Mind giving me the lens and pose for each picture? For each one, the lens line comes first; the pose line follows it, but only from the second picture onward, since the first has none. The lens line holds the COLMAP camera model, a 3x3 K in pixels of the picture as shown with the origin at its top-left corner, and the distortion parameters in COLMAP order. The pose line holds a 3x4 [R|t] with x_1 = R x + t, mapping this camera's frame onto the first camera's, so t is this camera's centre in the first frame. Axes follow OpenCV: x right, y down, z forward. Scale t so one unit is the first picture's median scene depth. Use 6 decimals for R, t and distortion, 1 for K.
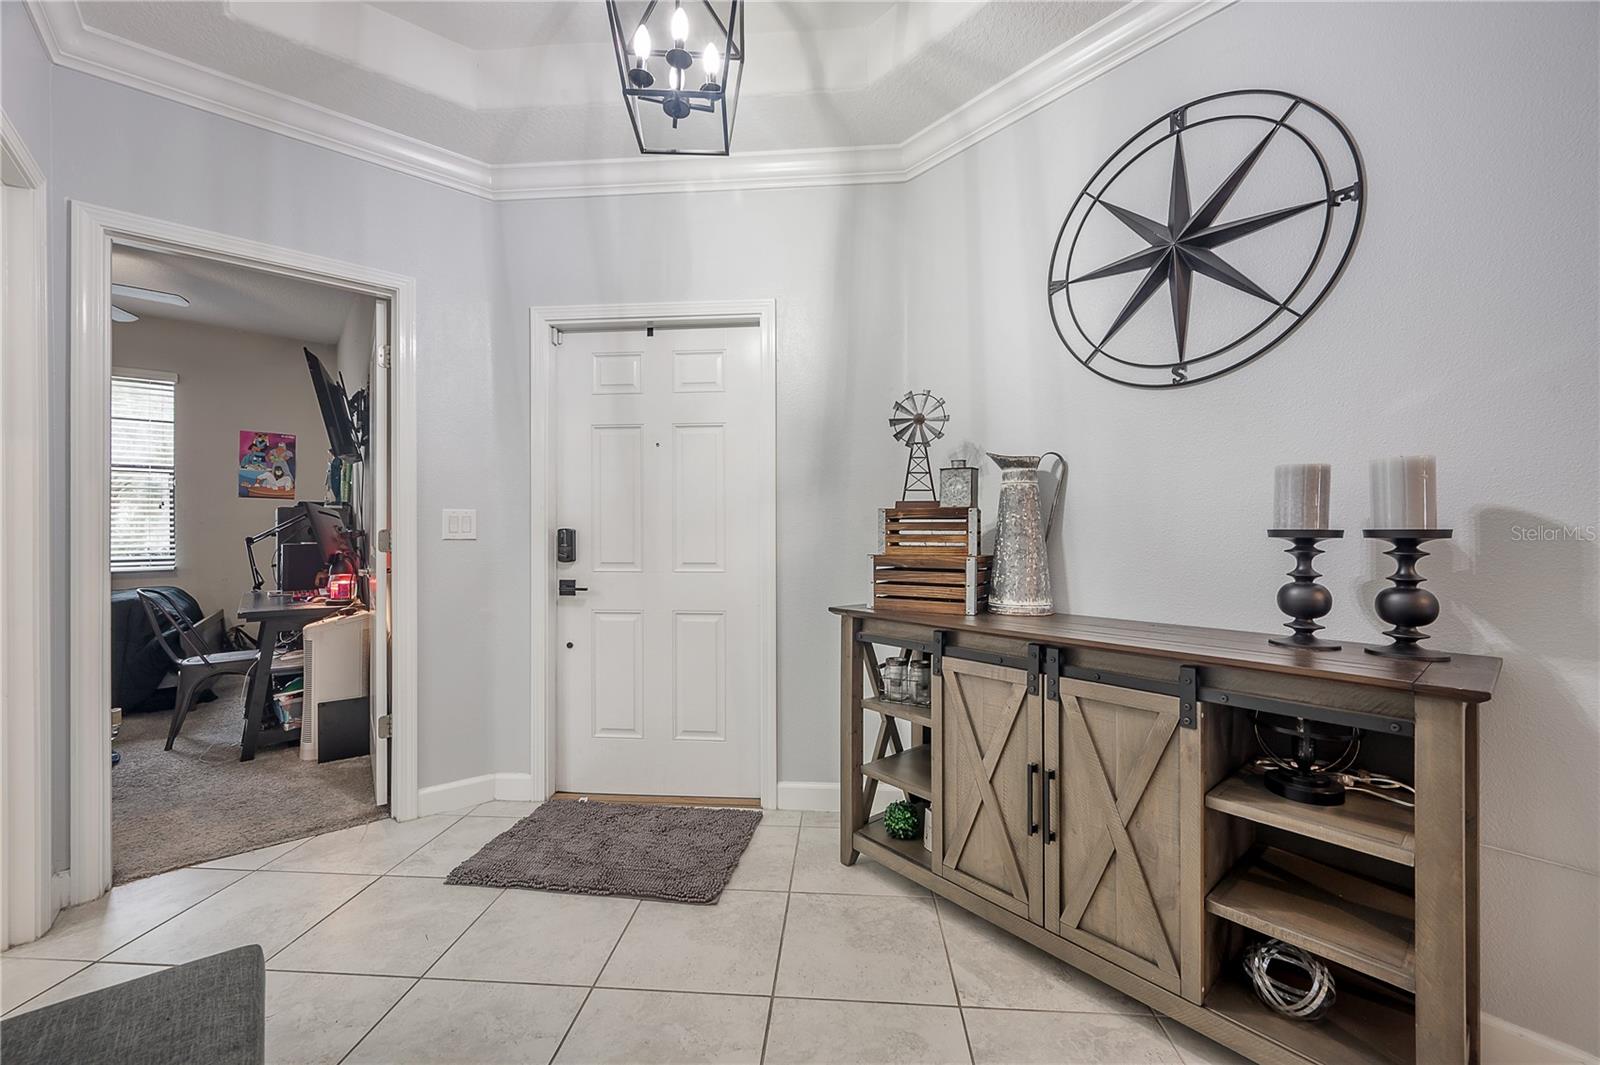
lens RADIAL K [[649.5, 0, 789.1], [0, 649.5, 529.1], [0, 0, 1]] dist [0.001691, 0.000173]
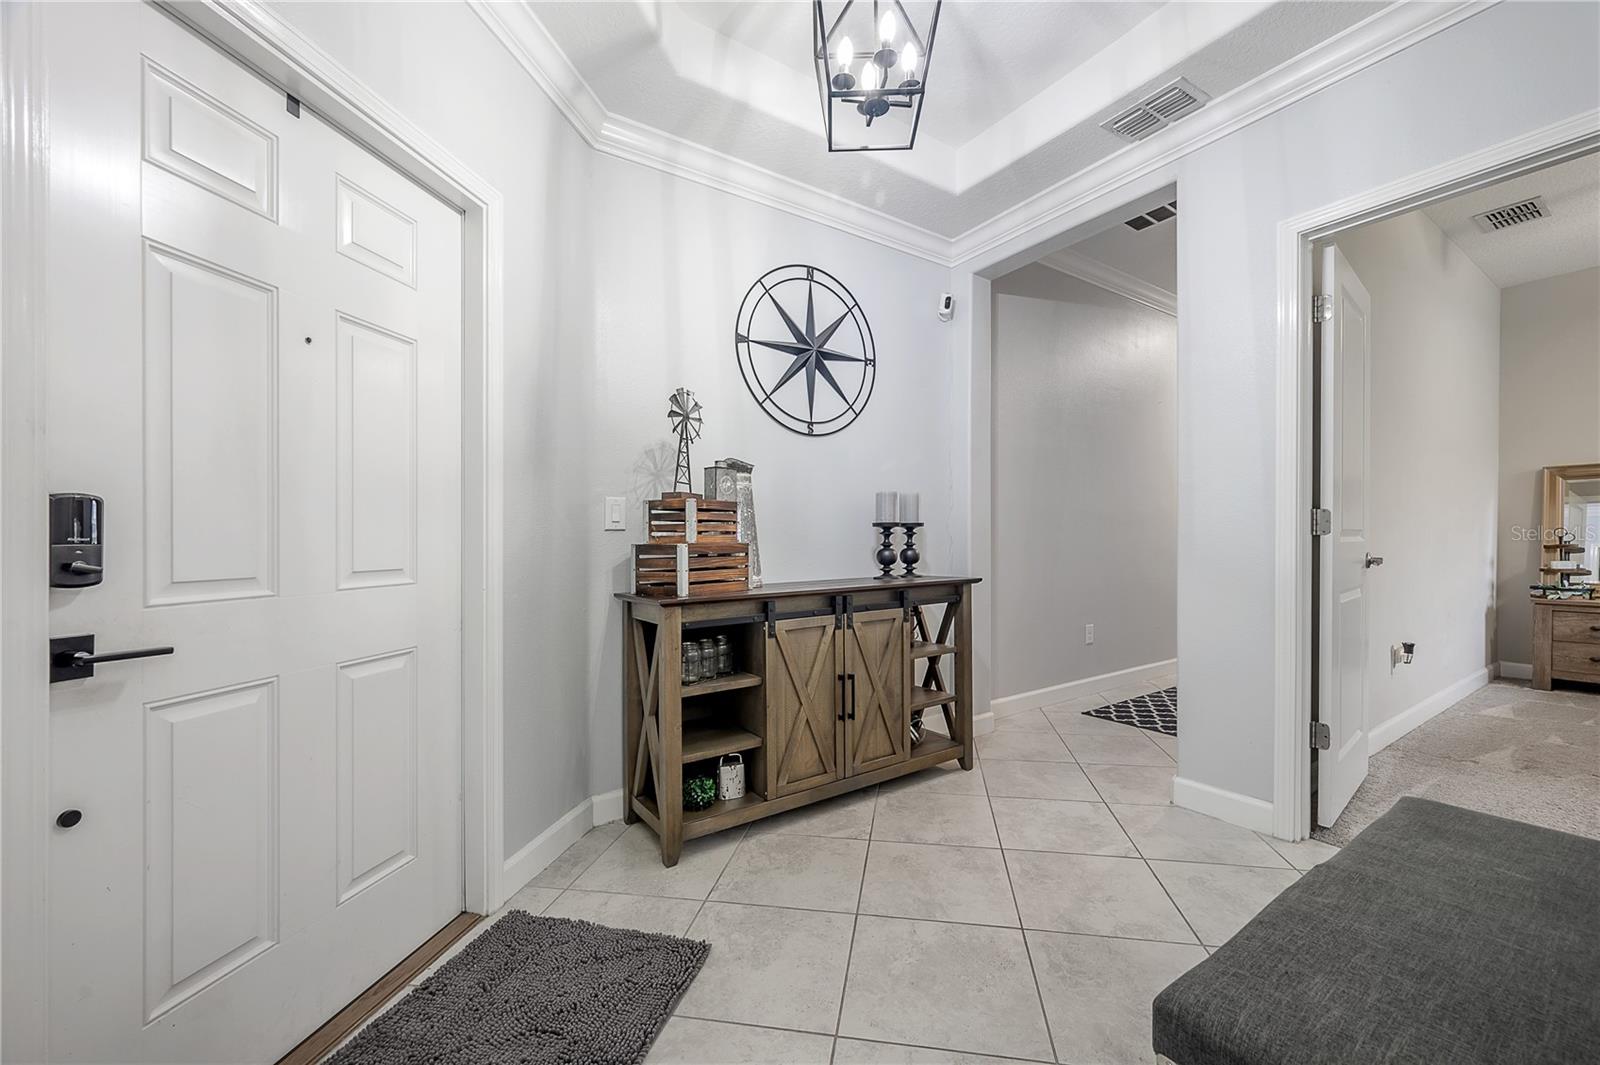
lens RADIAL K [[639.7, 0, 843.9], [0, 639.7, 550.9], [0, 0, 1]] dist [0.001285, 0.000461]
pose [[0.050900, -0.017020, 0.998559, -0.874065], [0.011334, 0.999800, 0.016464, 0.038801], [-0.998639, 0.010480, 0.051083, 0.720448]]
